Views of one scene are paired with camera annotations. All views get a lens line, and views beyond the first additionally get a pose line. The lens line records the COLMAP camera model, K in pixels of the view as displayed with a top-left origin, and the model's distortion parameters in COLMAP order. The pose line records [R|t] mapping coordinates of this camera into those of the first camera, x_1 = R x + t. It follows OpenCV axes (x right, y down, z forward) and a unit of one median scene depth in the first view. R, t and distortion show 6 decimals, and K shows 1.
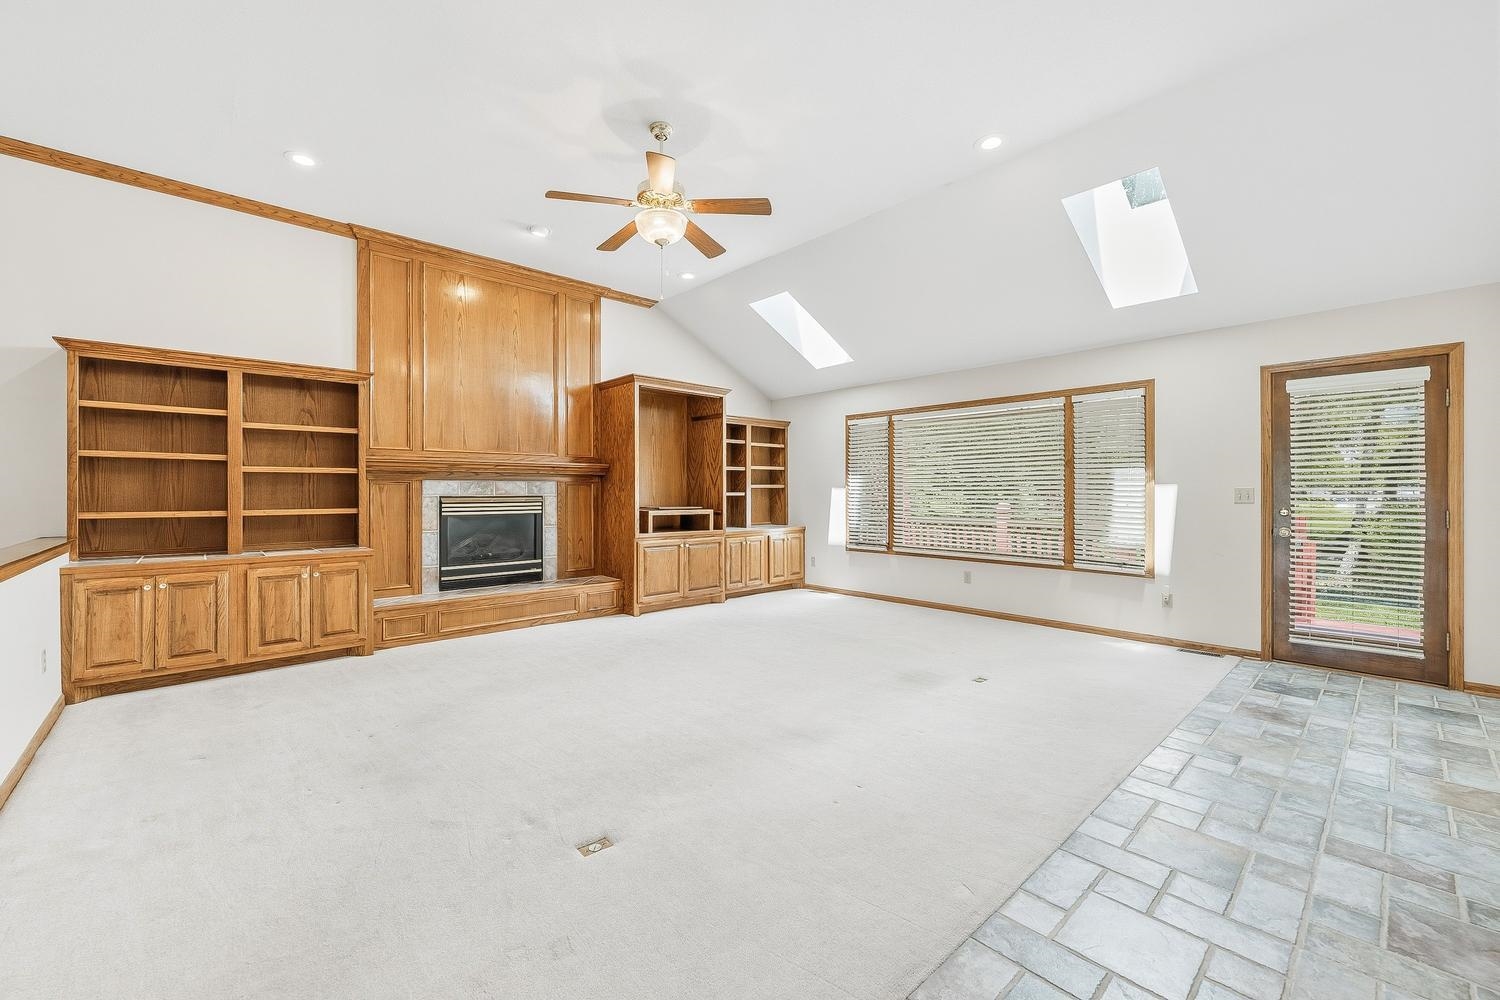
lens RADIAL K [[603.1, 0, 750.1], [0, 603.1, 493.7], [0, 0, 1]] dist [-0.001023, 0.000659]
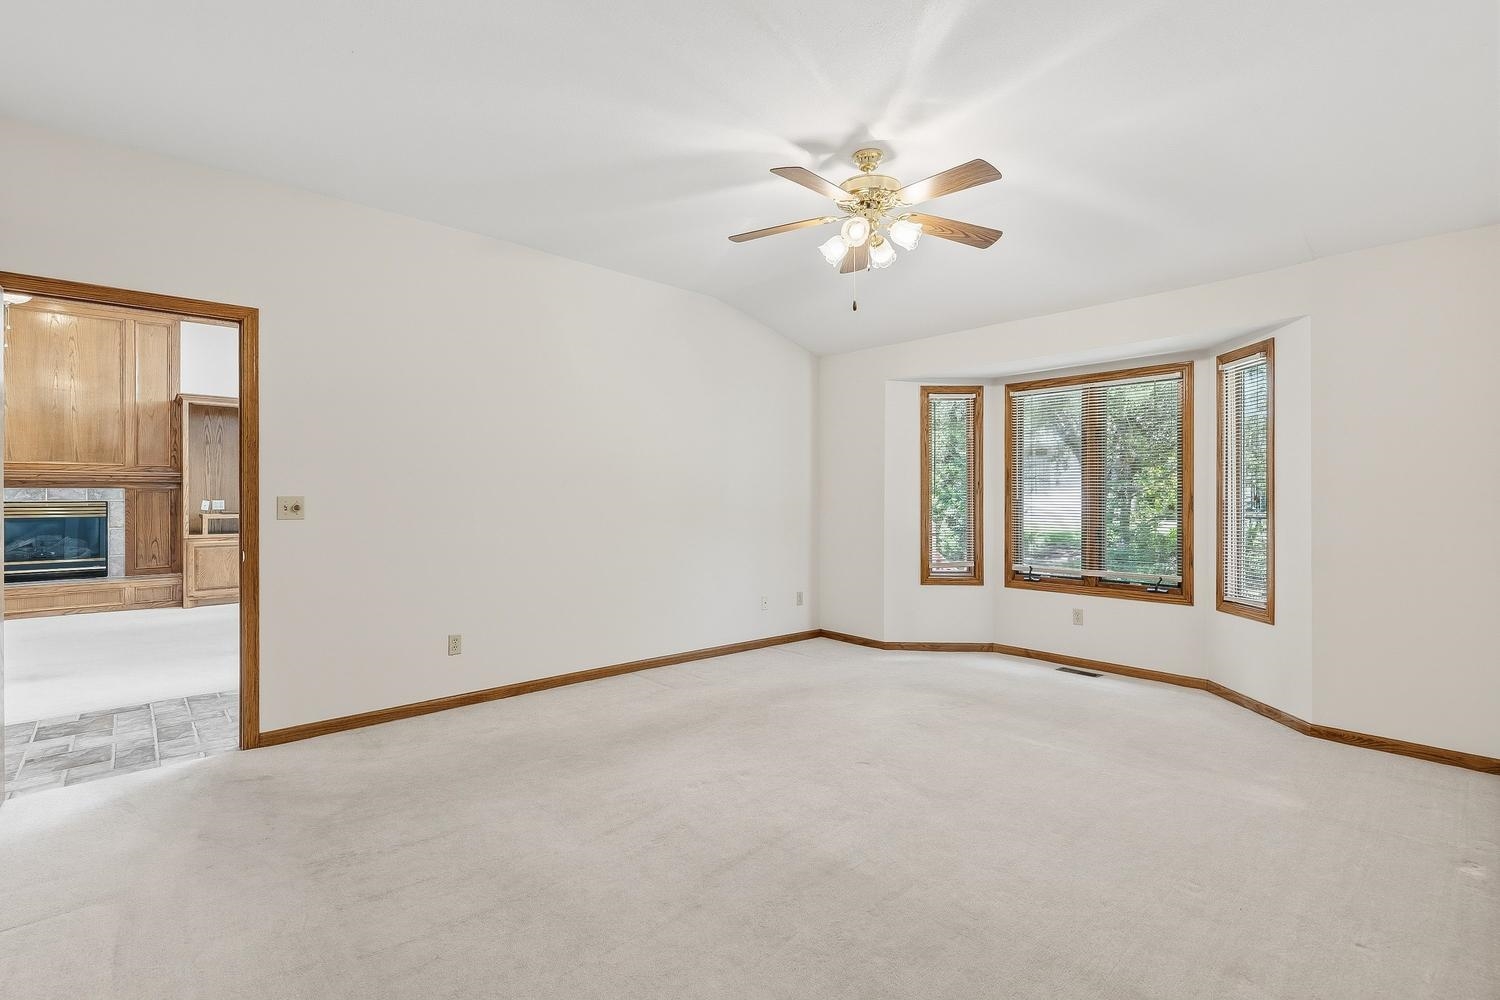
lens RADIAL K [[684.3, 0, 754.5], [0, 684.3, 497.8], [0, 0, 1]] dist [-0.001518, -0.000155]
pose [[0.999992, 0.000498, -0.003870, 0.943531], [-0.000498, 1.000000, 0.000060, -0.003529], [0.003871, -0.000058, 0.999993, -0.290138]]
